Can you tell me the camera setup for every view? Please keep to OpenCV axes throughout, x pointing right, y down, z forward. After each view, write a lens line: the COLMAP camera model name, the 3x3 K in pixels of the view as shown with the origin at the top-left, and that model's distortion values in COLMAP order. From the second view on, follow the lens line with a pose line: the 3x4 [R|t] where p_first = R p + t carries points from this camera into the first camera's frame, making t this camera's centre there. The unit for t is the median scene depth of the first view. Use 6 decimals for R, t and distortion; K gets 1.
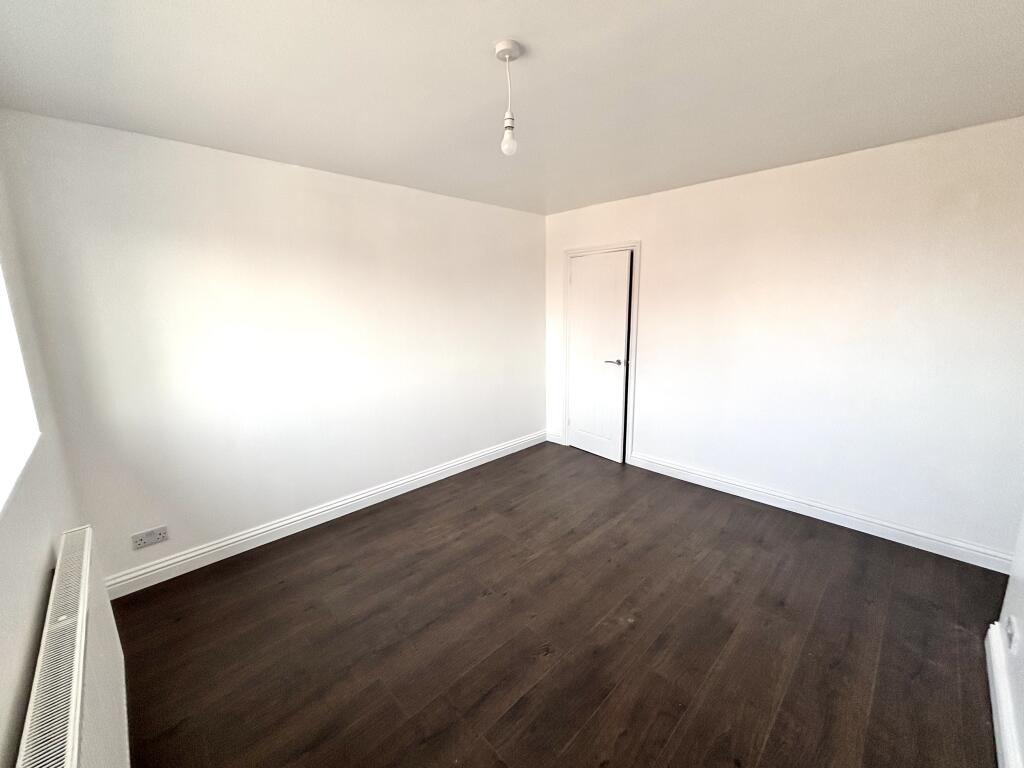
lens RADIAL K [[411.2, 0, 510.7], [0, 411.2, 381.1], [0, 0, 1]] dist [0.000847, -0.000001]
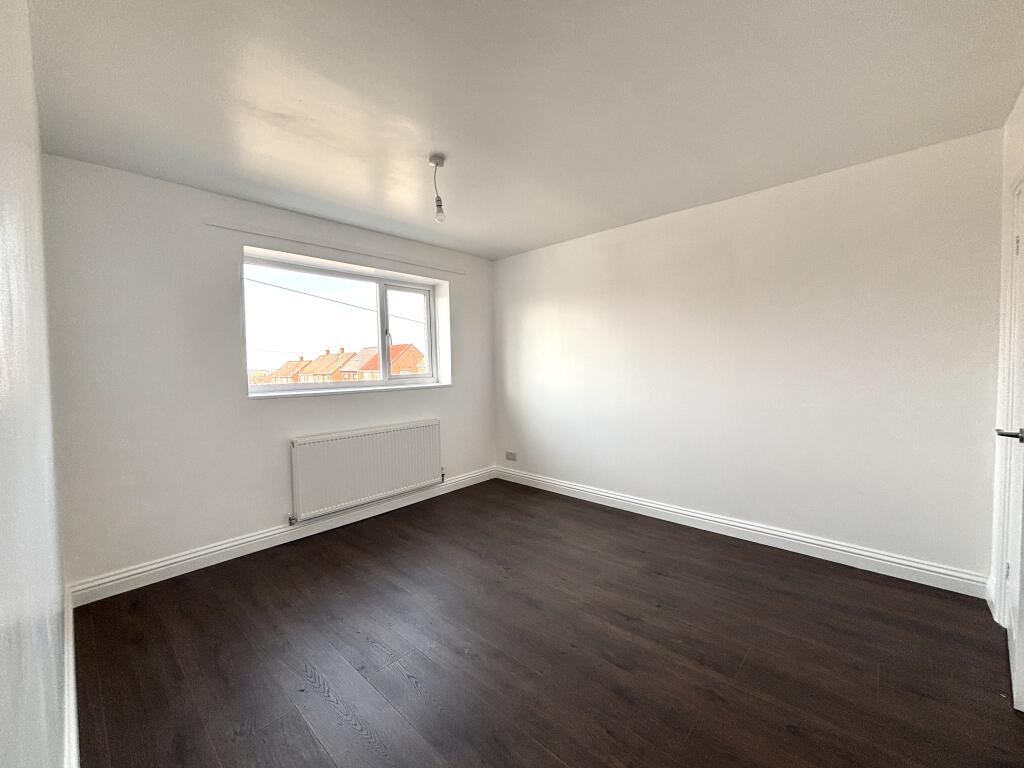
lens RADIAL K [[411.2, 0, 510.7], [0, 411.2, 381.1], [0, 0, 1]] dist [0.000847, -0.000001]
pose [[0.052296, 0.058077, -0.996941, 0.904699], [-0.169400, 0.984355, 0.048458, -0.051156], [0.984159, 0.166348, 0.061316, 0.726301]]
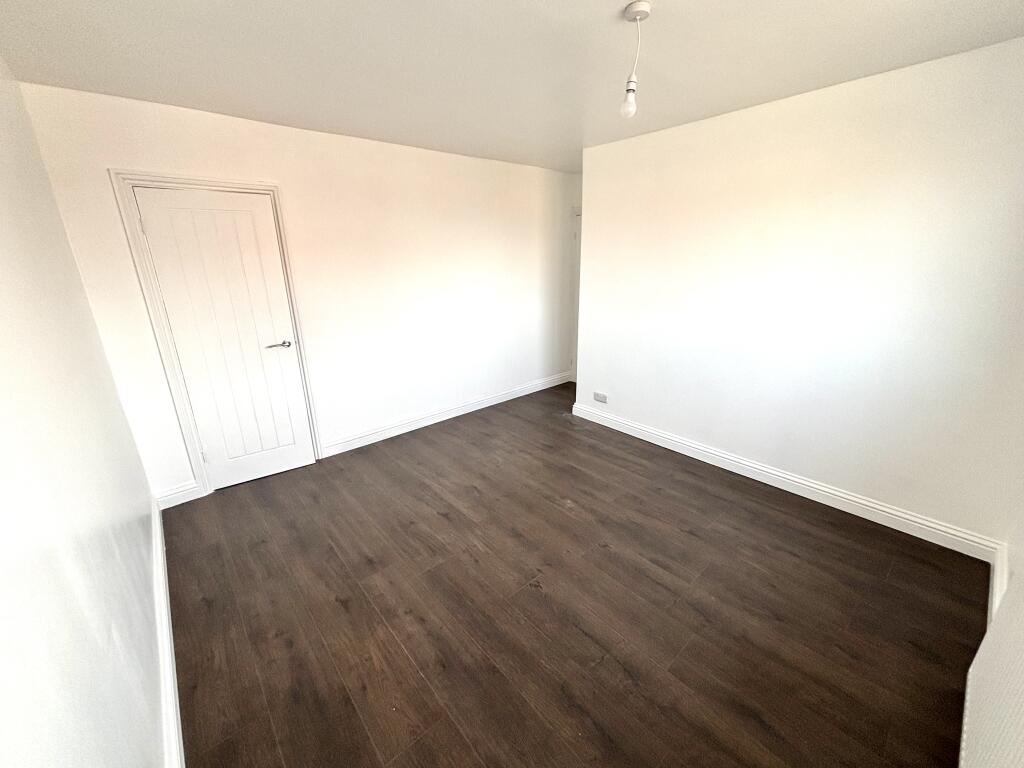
lens RADIAL K [[411.2, 0, 510.7], [0, 411.2, 381.1], [0, 0, 1]] dist [0.000847, -0.000001]
pose [[0.060761, -0.286095, 0.956273, -0.697341], [0.203782, 0.941420, 0.268703, -0.150454], [-0.977129, 0.178544, 0.115503, 0.742817]]
